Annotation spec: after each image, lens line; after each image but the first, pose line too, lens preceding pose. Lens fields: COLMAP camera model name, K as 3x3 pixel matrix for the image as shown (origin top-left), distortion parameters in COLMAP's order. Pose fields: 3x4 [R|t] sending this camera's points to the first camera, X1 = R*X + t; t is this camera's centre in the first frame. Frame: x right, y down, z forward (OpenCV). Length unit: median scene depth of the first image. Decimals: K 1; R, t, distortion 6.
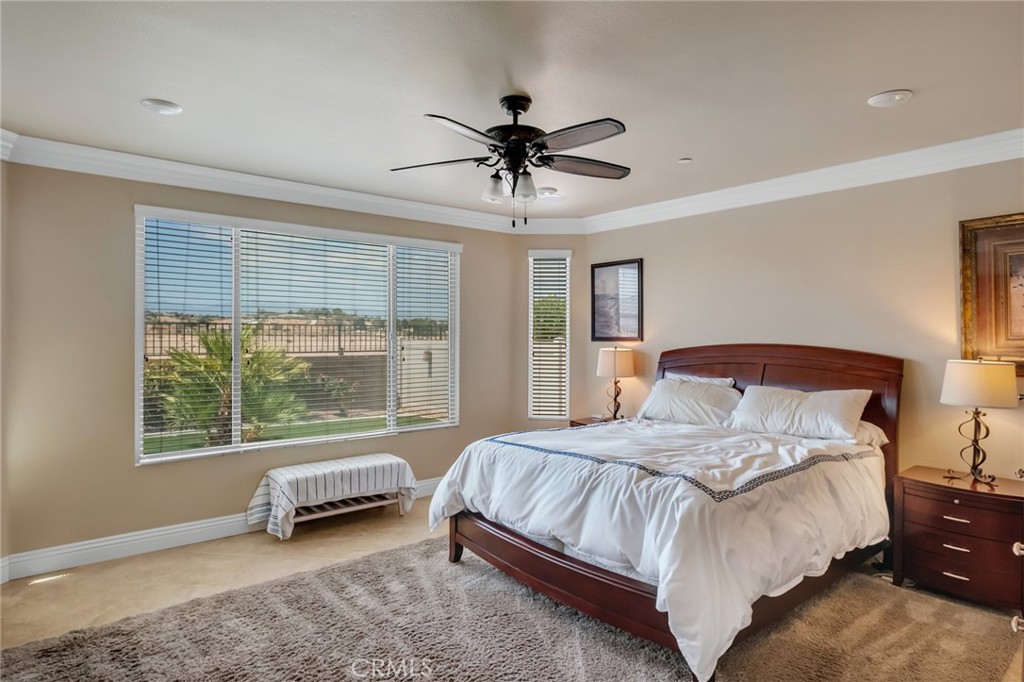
lens RADIAL K [[588.4, 0, 509.8], [0, 588.4, 342.8], [0, 0, 1]] dist [0.004698, -0.002907]
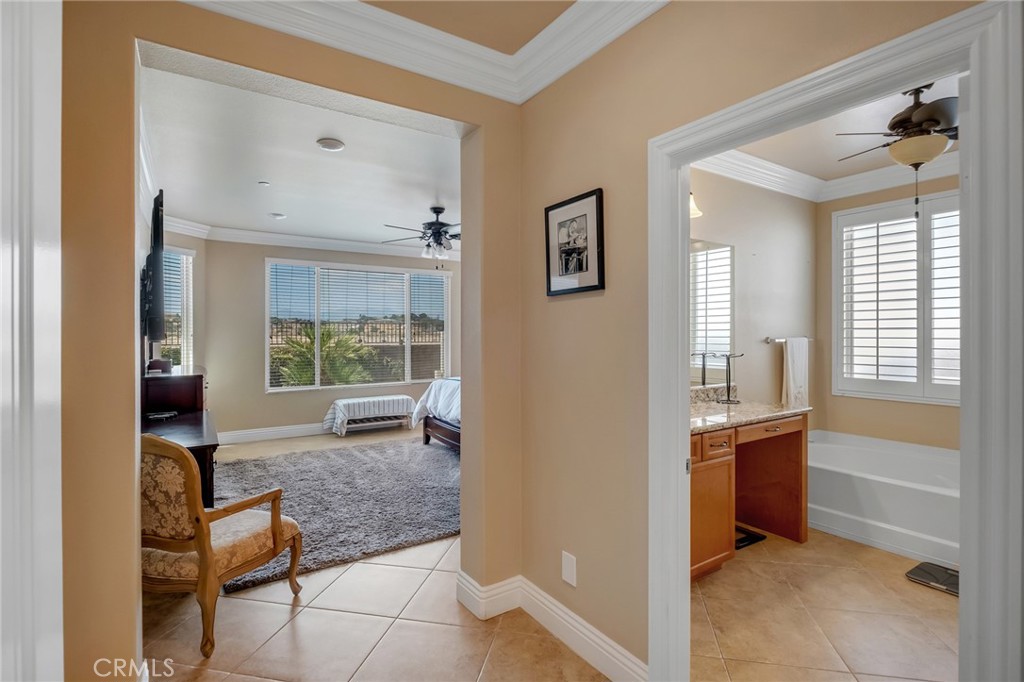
lens RADIAL K [[493.4, 0, 512.0], [0, 493.4, 333.4], [0, 0, 1]] dist [0.003578, 0.000500]
pose [[0.994746, -0.007592, -0.102093, 0.305948], [0.006023, 0.999859, -0.015676, 0.040168], [0.102197, 0.014979, 0.994651, -0.483291]]
